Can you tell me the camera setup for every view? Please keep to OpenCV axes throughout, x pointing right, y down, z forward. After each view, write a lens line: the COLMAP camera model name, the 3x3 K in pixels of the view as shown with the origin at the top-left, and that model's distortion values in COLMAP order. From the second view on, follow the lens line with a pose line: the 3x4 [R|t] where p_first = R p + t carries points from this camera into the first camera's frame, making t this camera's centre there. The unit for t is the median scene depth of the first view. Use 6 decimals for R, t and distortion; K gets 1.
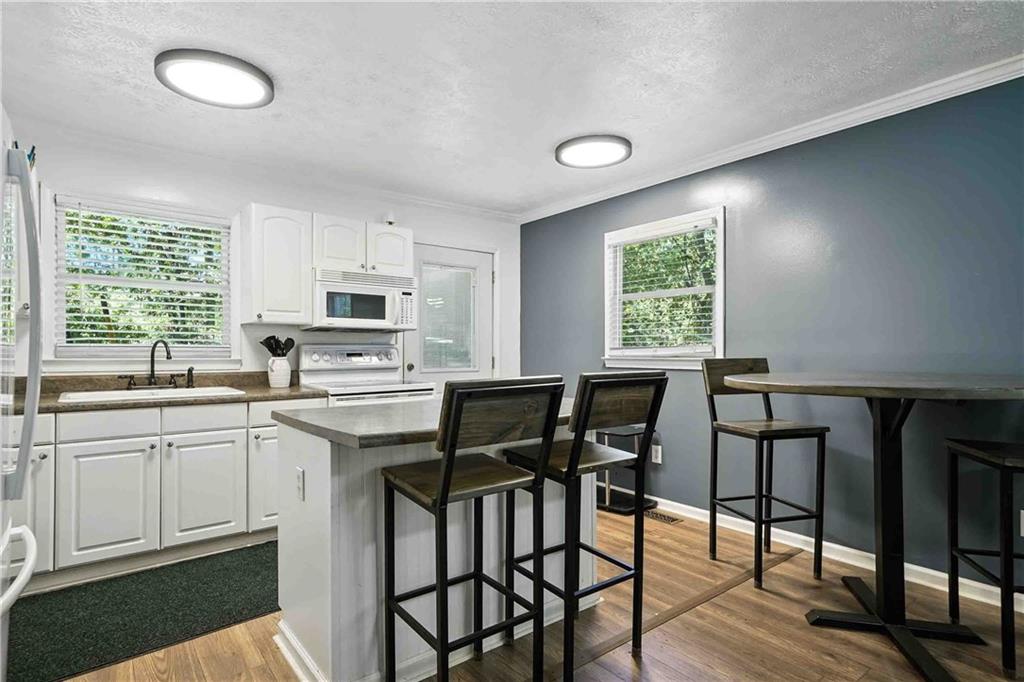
lens RADIAL K [[536.7, 0, 506.3], [0, 536.7, 350.6], [0, 0, 1]] dist [0.015869, 0.000200]
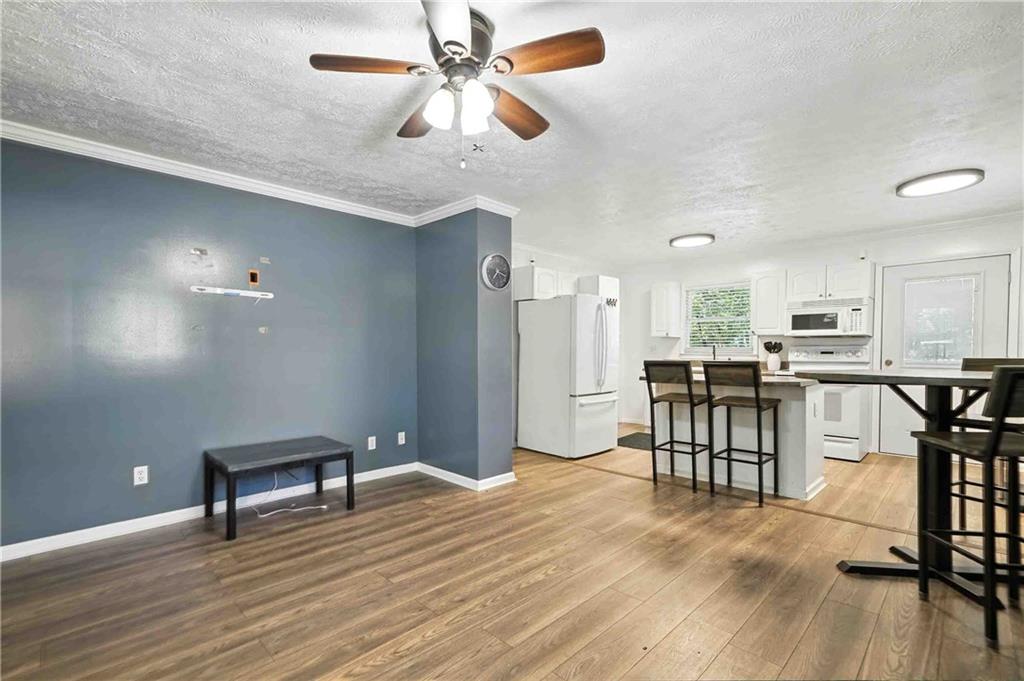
lens RADIAL K [[458.1, 0, 507.4], [0, 458.1, 347.5], [0, 0, 1]] dist [0.001523, -0.000224]
pose [[0.116313, -0.004226, -0.993204, 0.948798], [0.001272, 0.999991, -0.004106, -0.002945], [0.993212, -0.000786, 0.116318, -0.054819]]
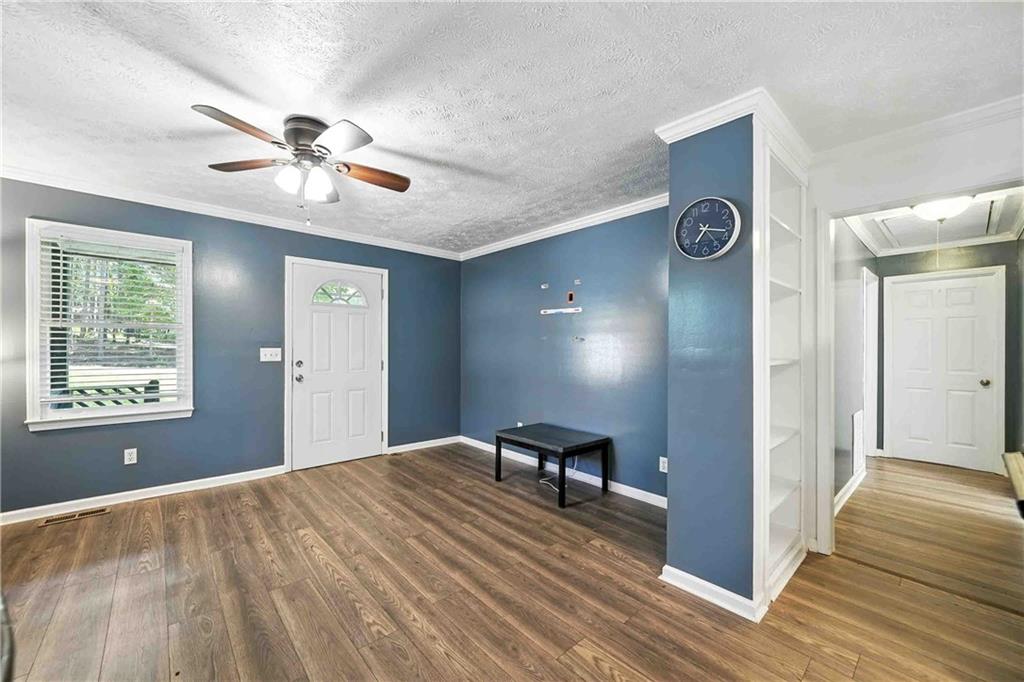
lens RADIAL K [[400.6, 0, 509.2], [0, 400.6, 344.6], [0, 0, 1]] dist [-0.004258, -0.000185]
pose [[-0.998036, -0.006054, -0.062348, 0.235962], [-0.005927, 0.999980, -0.002217, -0.022976], [0.062361, -0.001843, -0.998052, 0.522483]]
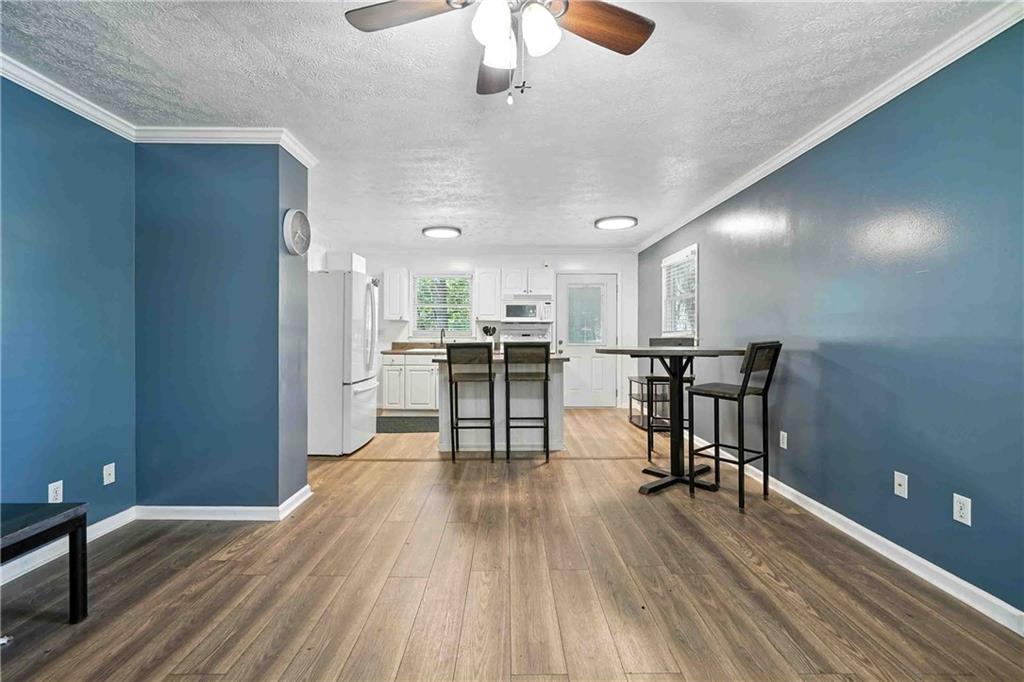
lens RADIAL K [[438.9, 0, 507.1], [0, 438.9, 322.2], [0, 0, 1]] dist [0.001621, 0.000172]
pose [[0.784267, -0.013356, -0.620280, 0.699415], [-0.002243, 0.999701, -0.024362, -0.000796], [0.620419, 0.020497, 0.784002, -0.326893]]
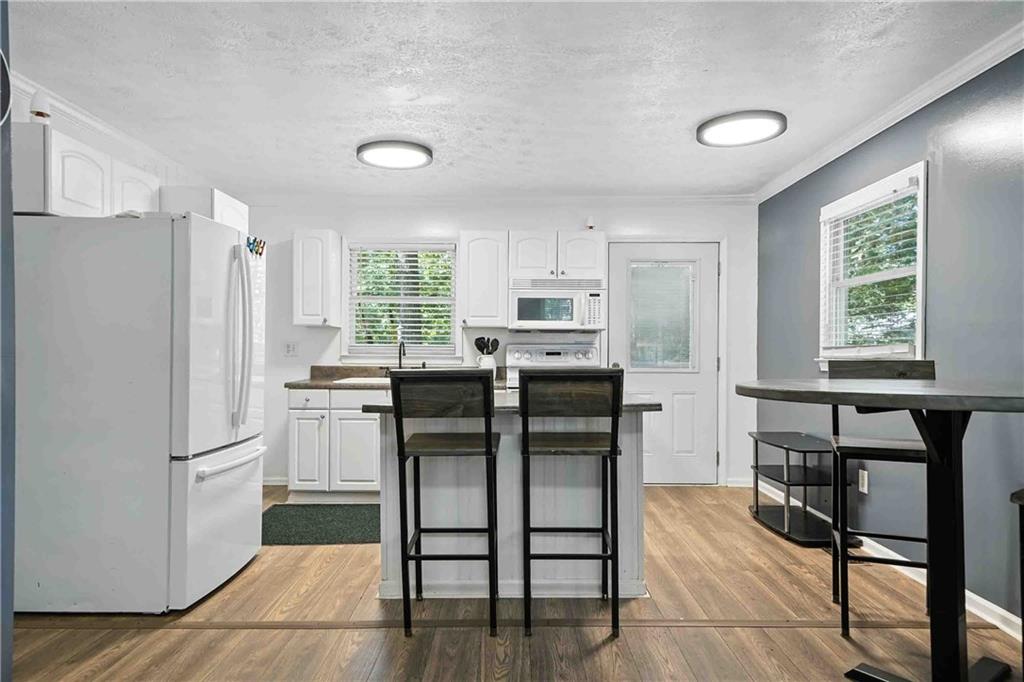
lens RADIAL K [[633.3, 0, 512.4], [0, 633.3, 348.7], [0, 0, 1]] dist [0.019967, -0.000719]
pose [[0.784317, 0.001607, -0.620358, 0.470868], [-0.004035, 0.999989, -0.002512, 0.001220], [0.620347, 0.004473, 0.784315, -0.061593]]
